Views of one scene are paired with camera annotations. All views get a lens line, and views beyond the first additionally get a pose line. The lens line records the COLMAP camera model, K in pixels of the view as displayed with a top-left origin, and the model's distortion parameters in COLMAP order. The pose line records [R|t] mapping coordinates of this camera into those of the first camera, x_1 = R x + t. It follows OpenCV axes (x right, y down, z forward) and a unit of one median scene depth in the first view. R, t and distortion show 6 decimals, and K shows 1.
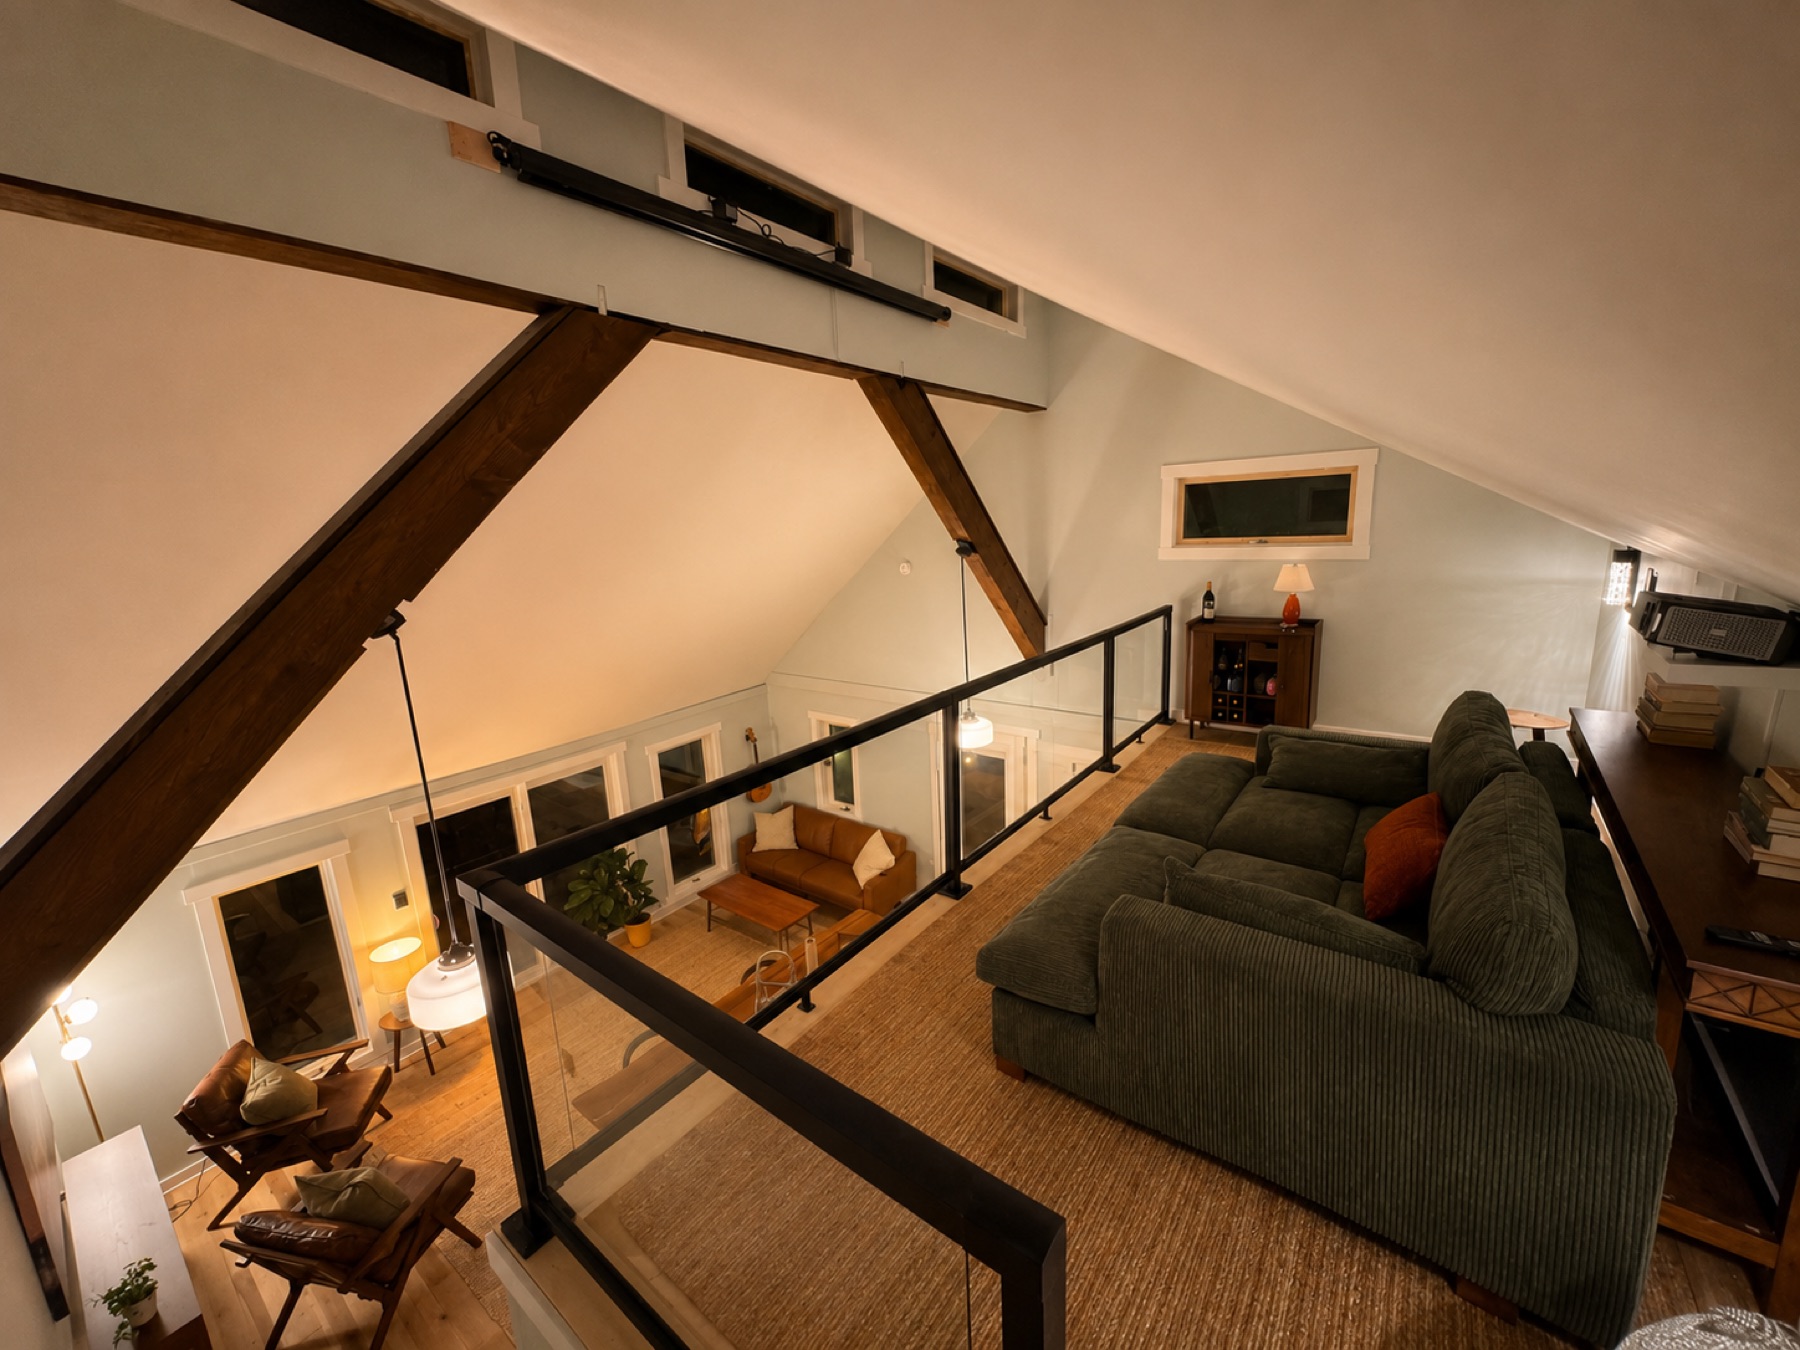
lens RADIAL K [[733.4, 0, 897.1], [0, 733.4, 669.4], [0, 0, 1]] dist [0.000034, 0.000397]
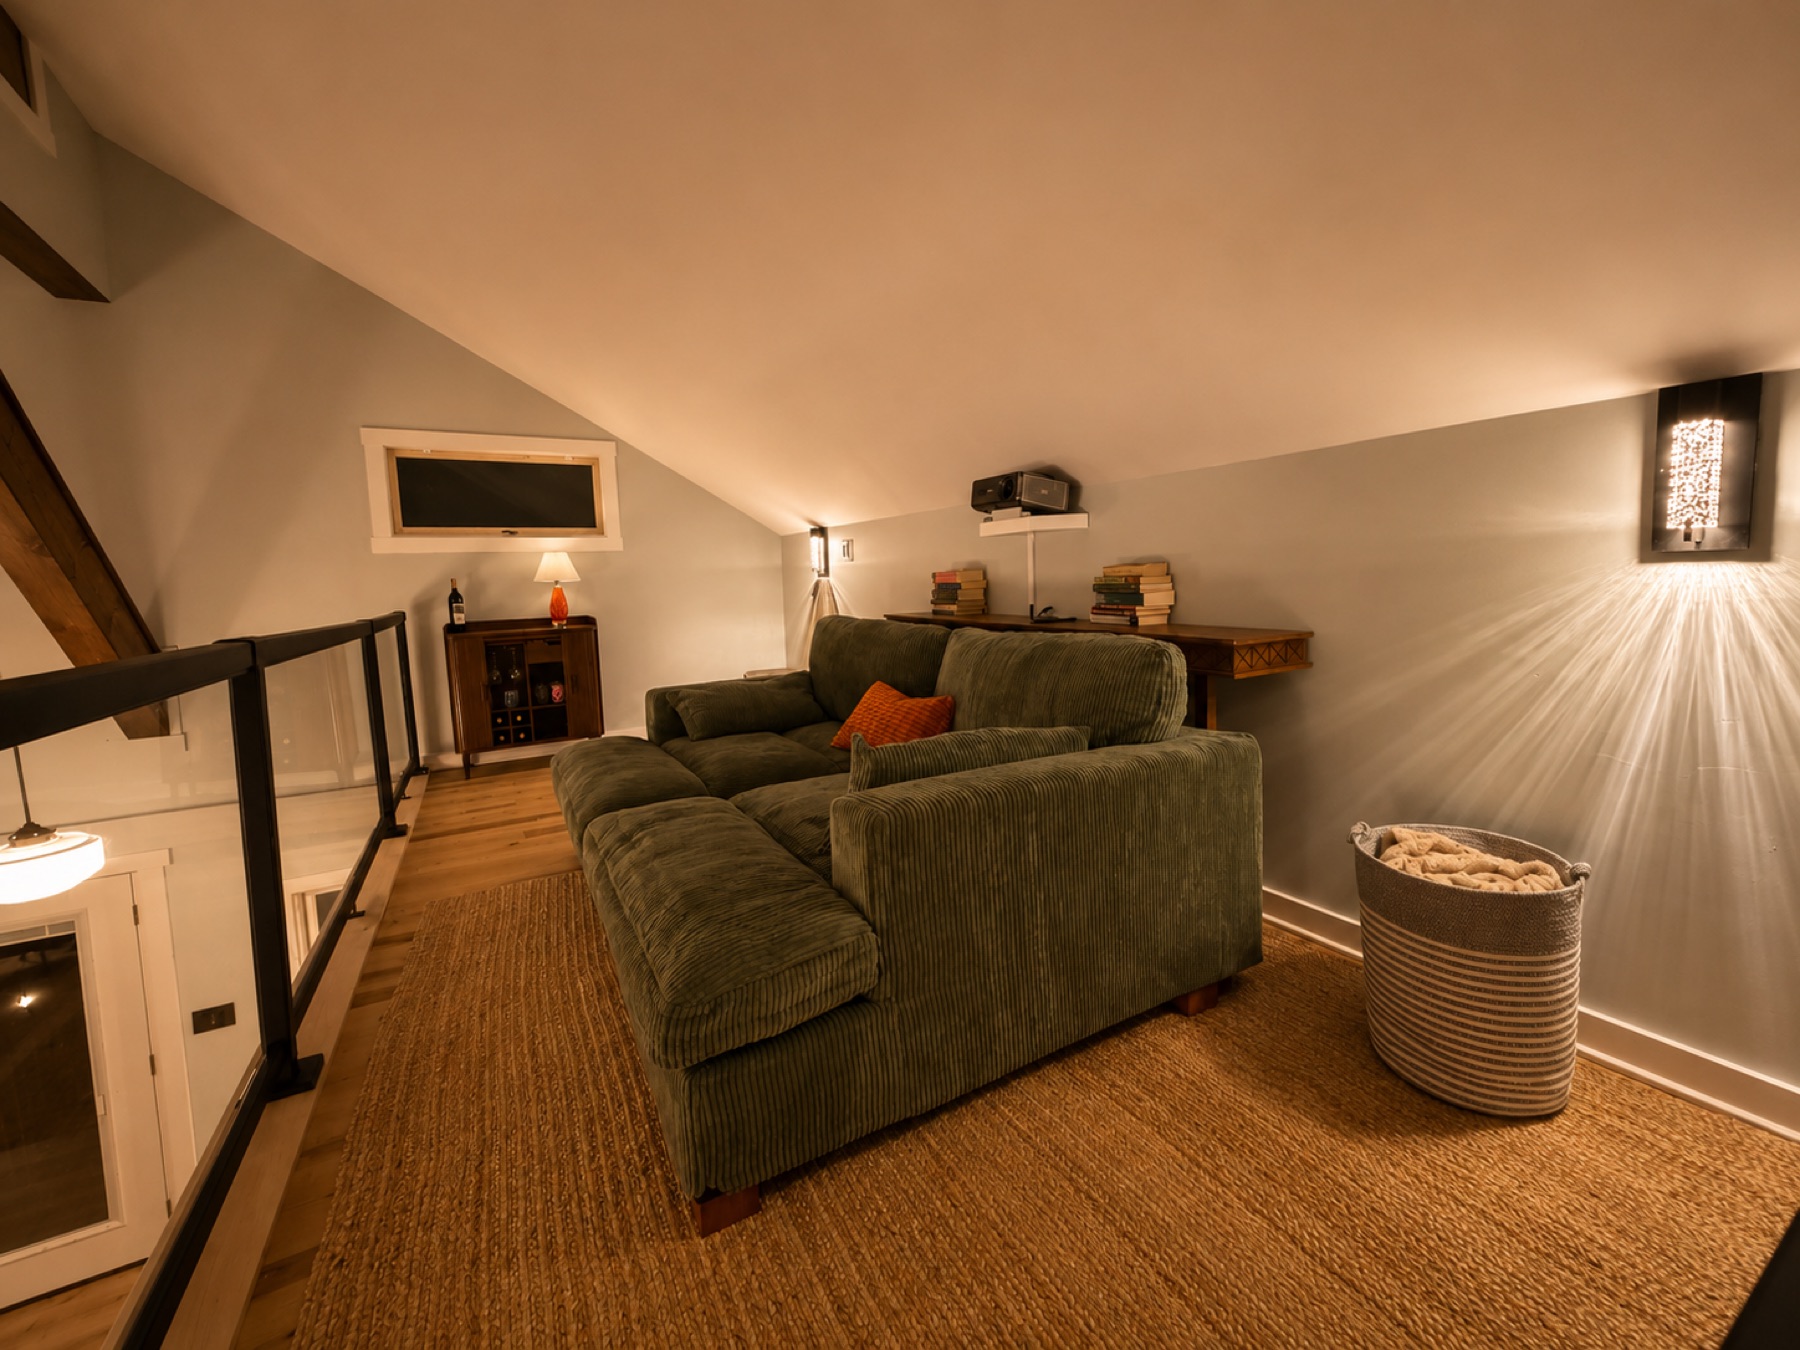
lens RADIAL K [[733.4, 0, 897.1], [0, 733.4, 669.4], [0, 0, 1]] dist [0.000034, 0.000397]
pose [[0.397475, -0.077785, 0.914310, -0.127597], [0.202215, 0.979330, -0.004592, 0.082219], [-0.895055, 0.186713, 0.404988, 0.274905]]
